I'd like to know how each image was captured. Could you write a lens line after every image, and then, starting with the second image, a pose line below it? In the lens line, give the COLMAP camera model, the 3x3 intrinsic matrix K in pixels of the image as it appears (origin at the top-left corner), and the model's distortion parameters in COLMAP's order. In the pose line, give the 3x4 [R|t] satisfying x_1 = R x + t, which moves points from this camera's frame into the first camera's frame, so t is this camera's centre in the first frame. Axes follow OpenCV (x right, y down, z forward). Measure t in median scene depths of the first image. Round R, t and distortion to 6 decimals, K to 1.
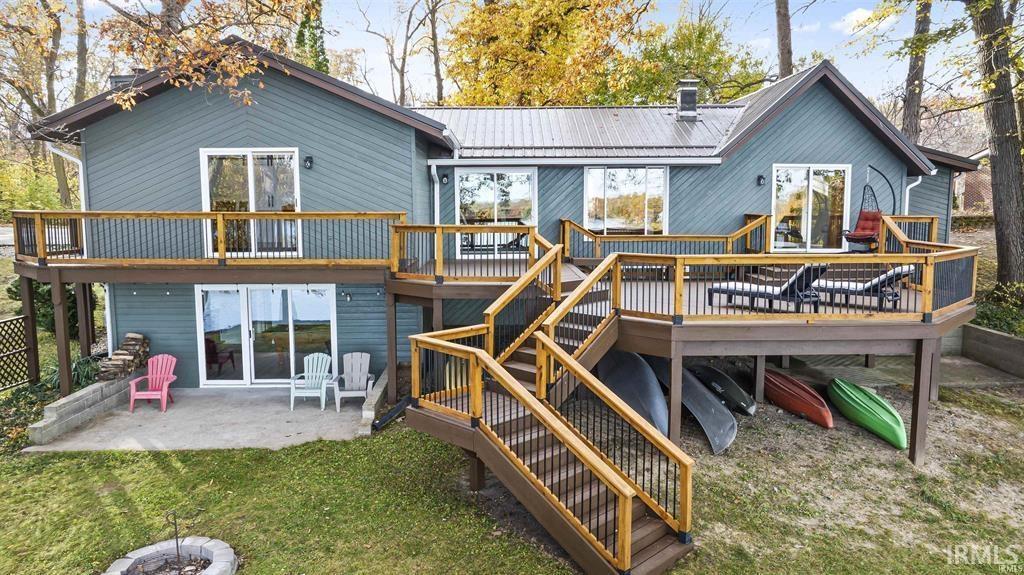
lens RADIAL K [[749.9, 0, 512.0], [0, 749.9, 287.5], [0, 0, 1]] dist [-0.016304, 0.007306]
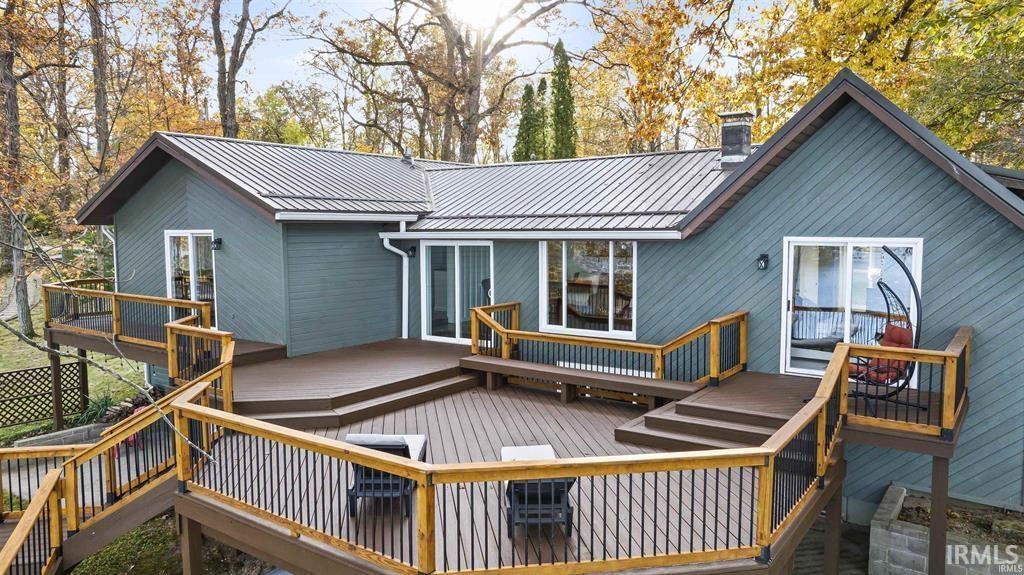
lens RADIAL K [[749.9, 0, 512.0], [0, 749.9, 287.5], [0, 0, 1]] dist [-0.016304, 0.007306]
pose [[0.792210, 0.049067, -0.608273, 0.561262], [-0.062431, 0.998049, -0.000802, -0.106548], [0.607047, 0.038610, 0.793728, 0.344785]]
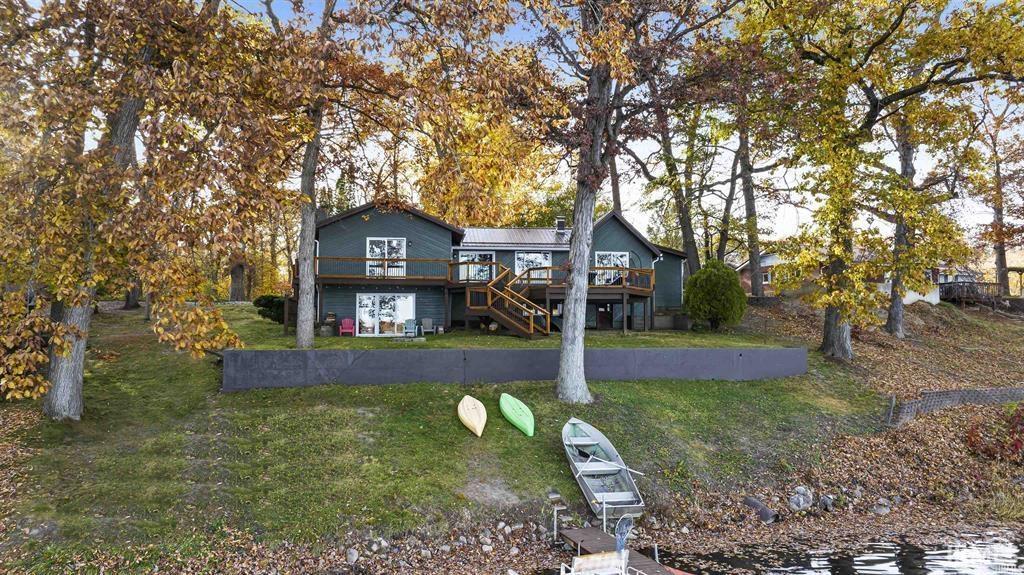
lens RADIAL K [[749.9, 0, 512.0], [0, 749.9, 287.5], [0, 0, 1]] dist [-0.016304, 0.007306]
pose [[0.993727, 0.009144, 0.111457, -0.169413], [0.011087, 0.983686, -0.179553, 0.364833], [-0.111281, 0.179662, 0.977414, -1.246217]]
